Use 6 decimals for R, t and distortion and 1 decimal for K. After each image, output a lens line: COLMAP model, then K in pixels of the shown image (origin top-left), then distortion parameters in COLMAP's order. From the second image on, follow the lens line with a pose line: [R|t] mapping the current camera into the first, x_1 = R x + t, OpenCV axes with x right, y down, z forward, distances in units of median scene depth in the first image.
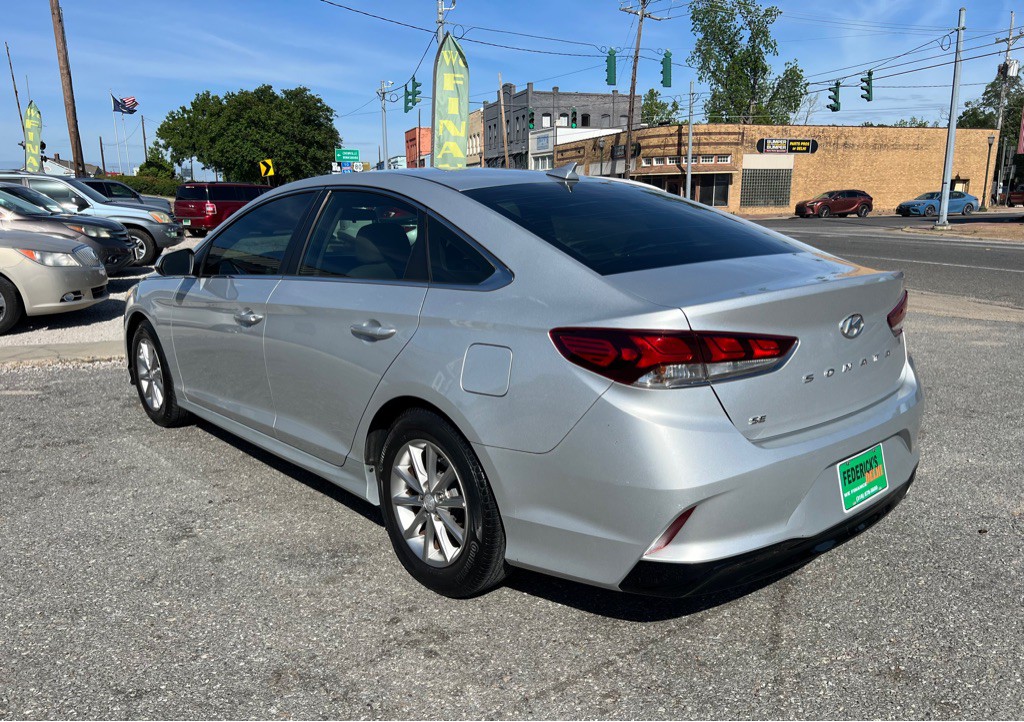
lens RADIAL K [[764.8, 0, 512.9], [0, 764.8, 392.9], [0, 0, 1]] dist [0.044383, -0.049785]
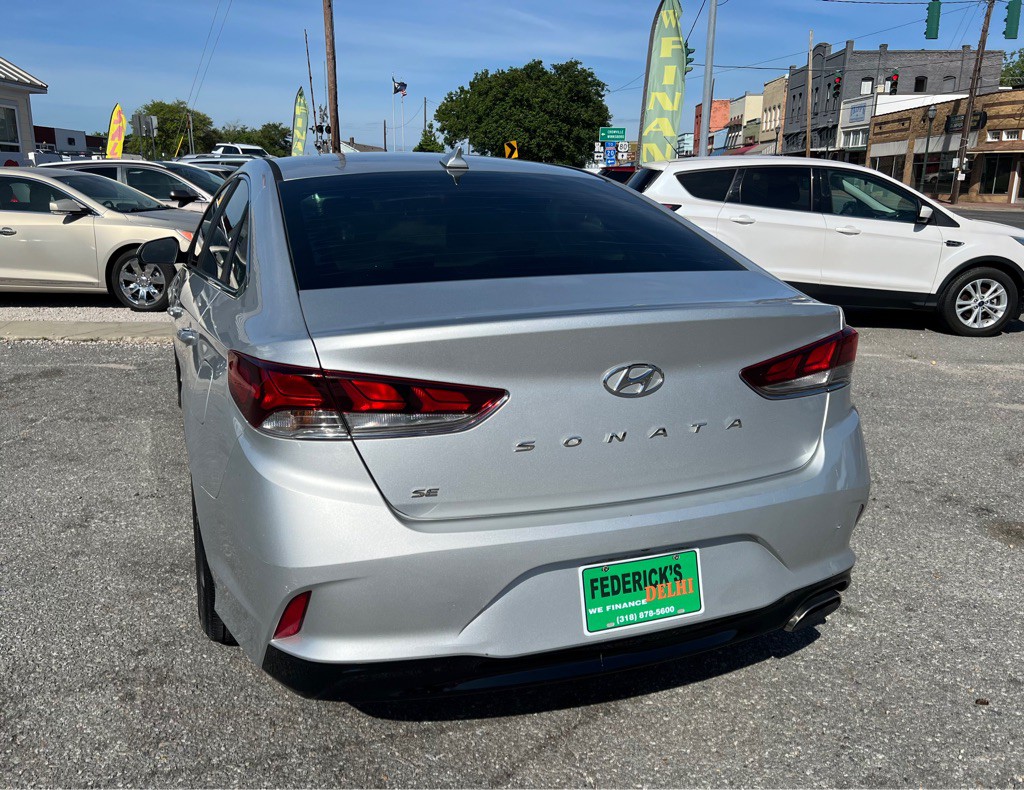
lens RADIAL K [[834.0, 0, 472.1], [0, 834.0, 423.6], [0, 0, 1]] dist [0.047606, -0.057133]
pose [[0.926299, 0.110146, -0.360330, 0.024751], [-0.098112, 0.993838, 0.051580, -0.003055], [0.363791, -0.012426, 0.931398, 0.009408]]
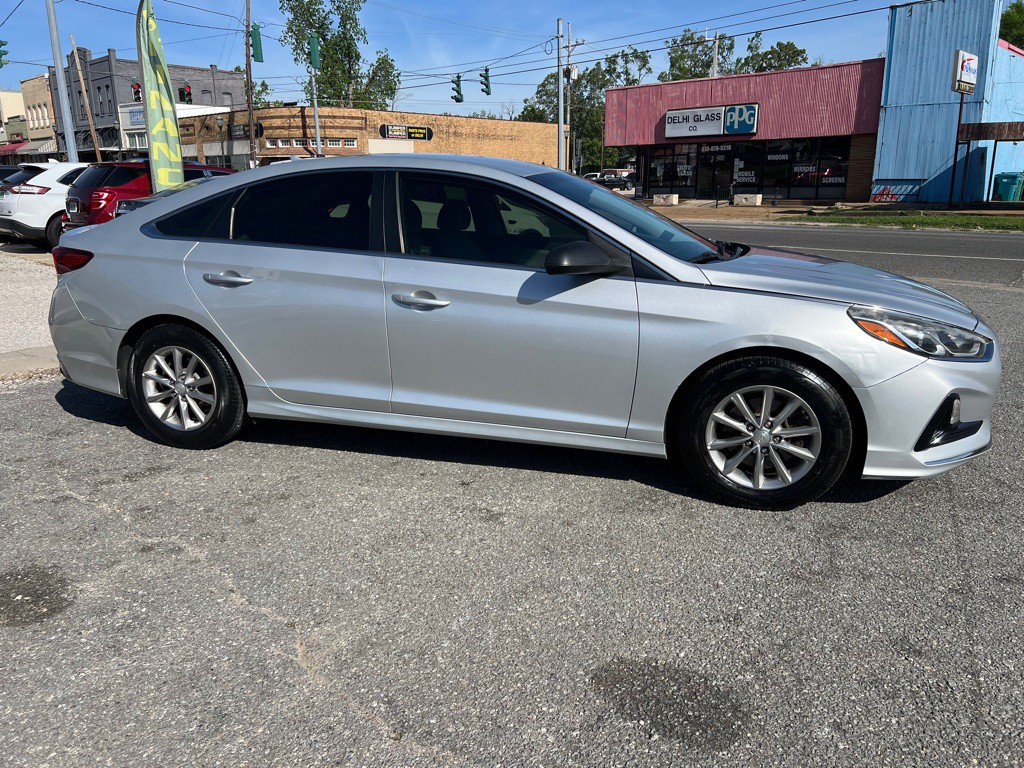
lens RADIAL K [[764.3, 0, 514.7], [0, 764.3, 389.5], [0, 0, 1]] dist [0.045743, -0.045918]
pose [[0.875547, -0.124003, 0.466949, -0.049229], [0.116480, 0.992170, 0.045077, -0.001205], [-0.468882, 0.014923, 0.883135, 0.005796]]
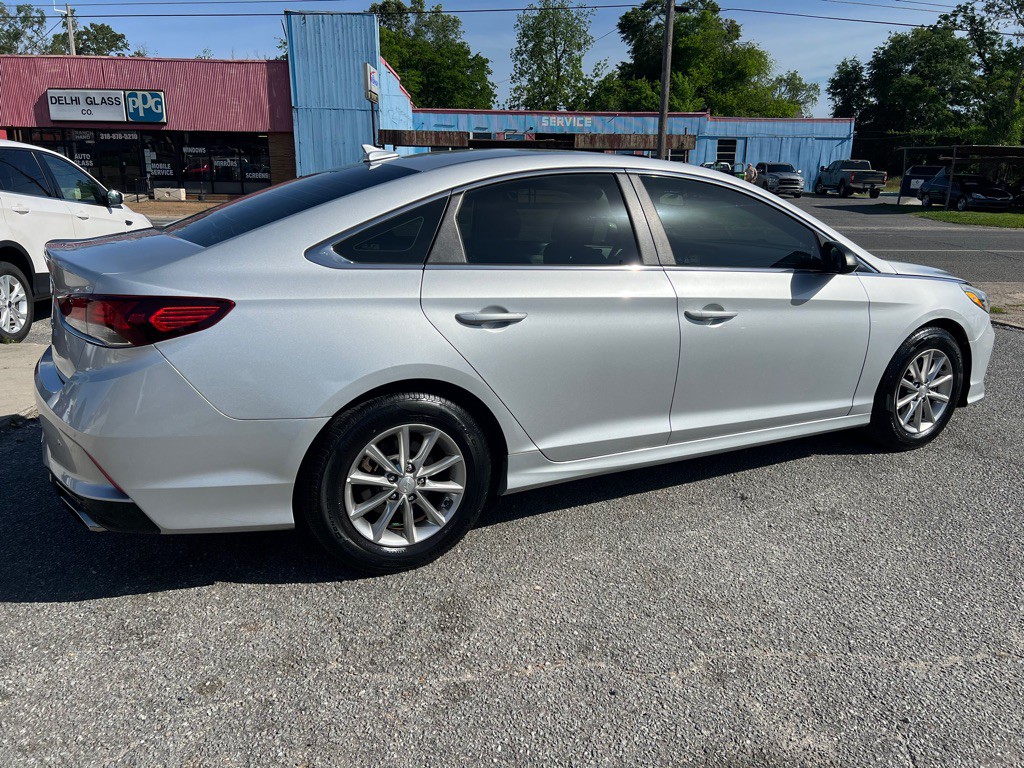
lens RADIAL K [[762.6, 0, 519.2], [0, 762.6, 387.4], [0, 0, 1]] dist [0.049574, -0.051849]
pose [[0.270143, -0.242521, 0.931776, -0.084561], [0.217728, 0.958076, 0.186242, -0.015031], [-0.937879, 0.152562, 0.311621, 0.060626]]
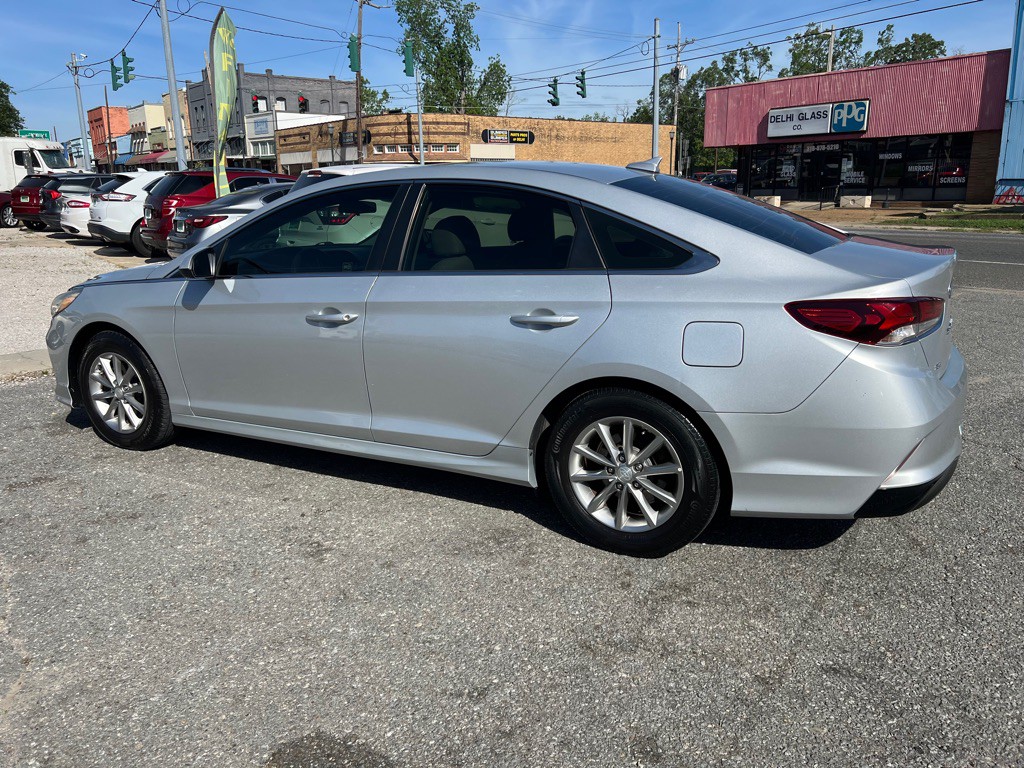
lens RADIAL K [[764.2, 0, 512.0], [0, 764.2, 384.0], [0, 0, 1]] dist [0.047193, -0.049645]
pose [[0.936760, -0.092140, 0.337624, -0.029286], [0.090521, 0.995682, 0.020572, -0.000941], [-0.338062, 0.011292, 0.941056, 0.001748]]
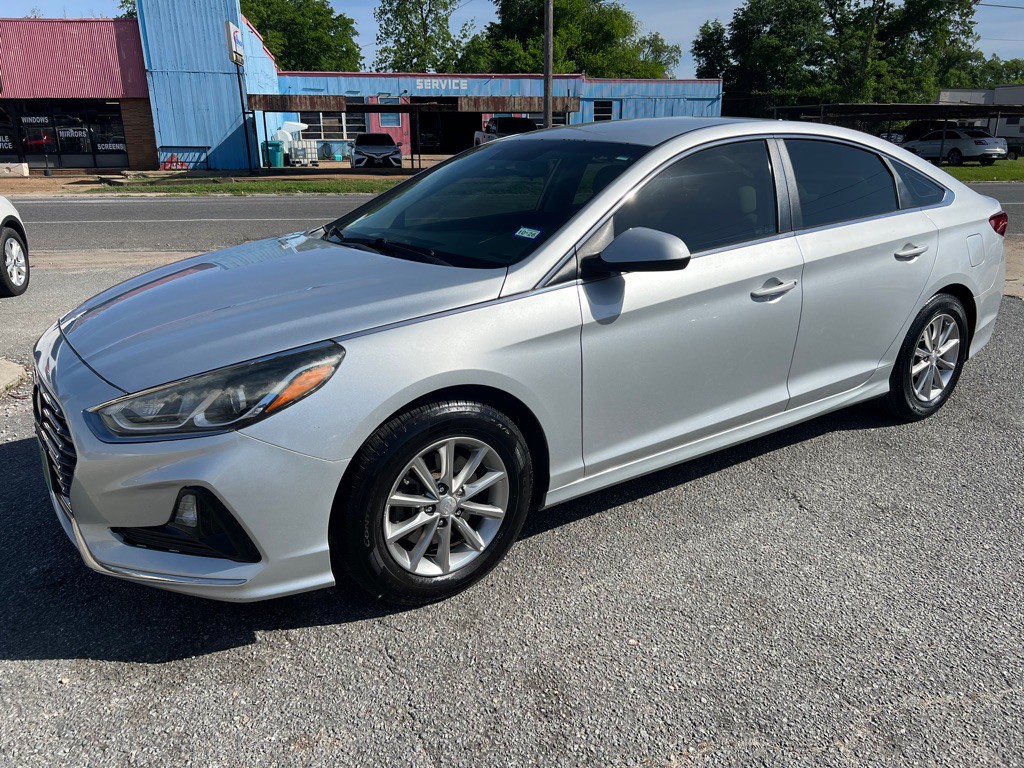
lens RADIAL K [[764.0, 0, 508.2], [0, 764.0, 387.9], [0, 0, 1]] dist [0.050117, -0.051436]
pose [[0.125311, -0.294016, 0.947551, -0.077729], [0.244979, 0.934674, 0.257622, -0.018228], [-0.961396, 0.199847, 0.189152, 0.072371]]
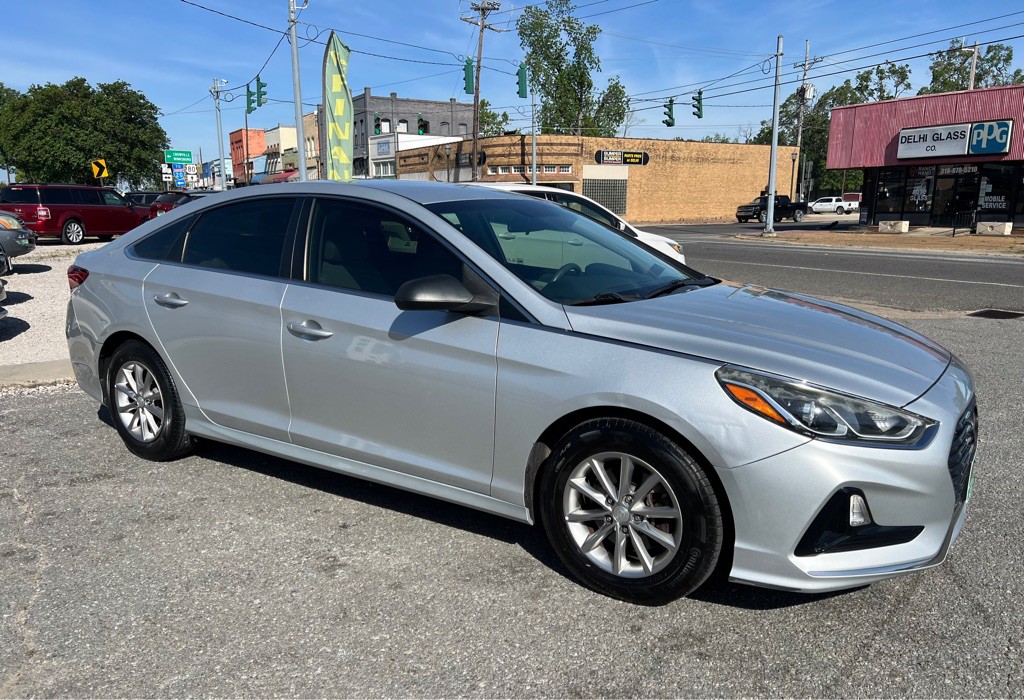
lens RADIAL K [[763.7, 0, 513.2], [0, 763.7, 393.0], [0, 0, 1]] dist [0.052094, -0.058707]
pose [[0.977249, -0.043167, 0.207658, -0.023101], [0.044814, 0.998990, -0.003231, -0.000667], [-0.207309, 0.012464, 0.978196, 0.002248]]
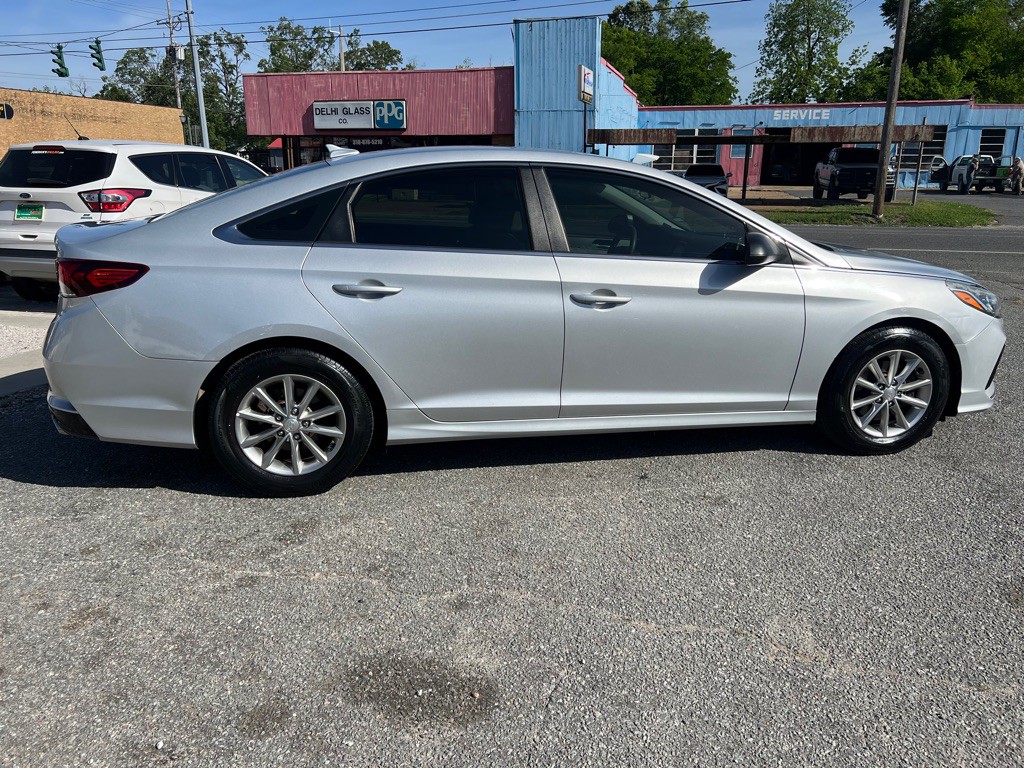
lens RADIAL K [[762.6, 0, 519.2], [0, 762.6, 387.4], [0, 0, 1]] dist [0.049574, -0.051849]
pose [[0.544855, -0.213602, 0.810868, -0.080415], [0.192615, 0.973035, 0.126895, -0.008567], [-0.816108, 0.087046, 0.571306, 0.035370]]
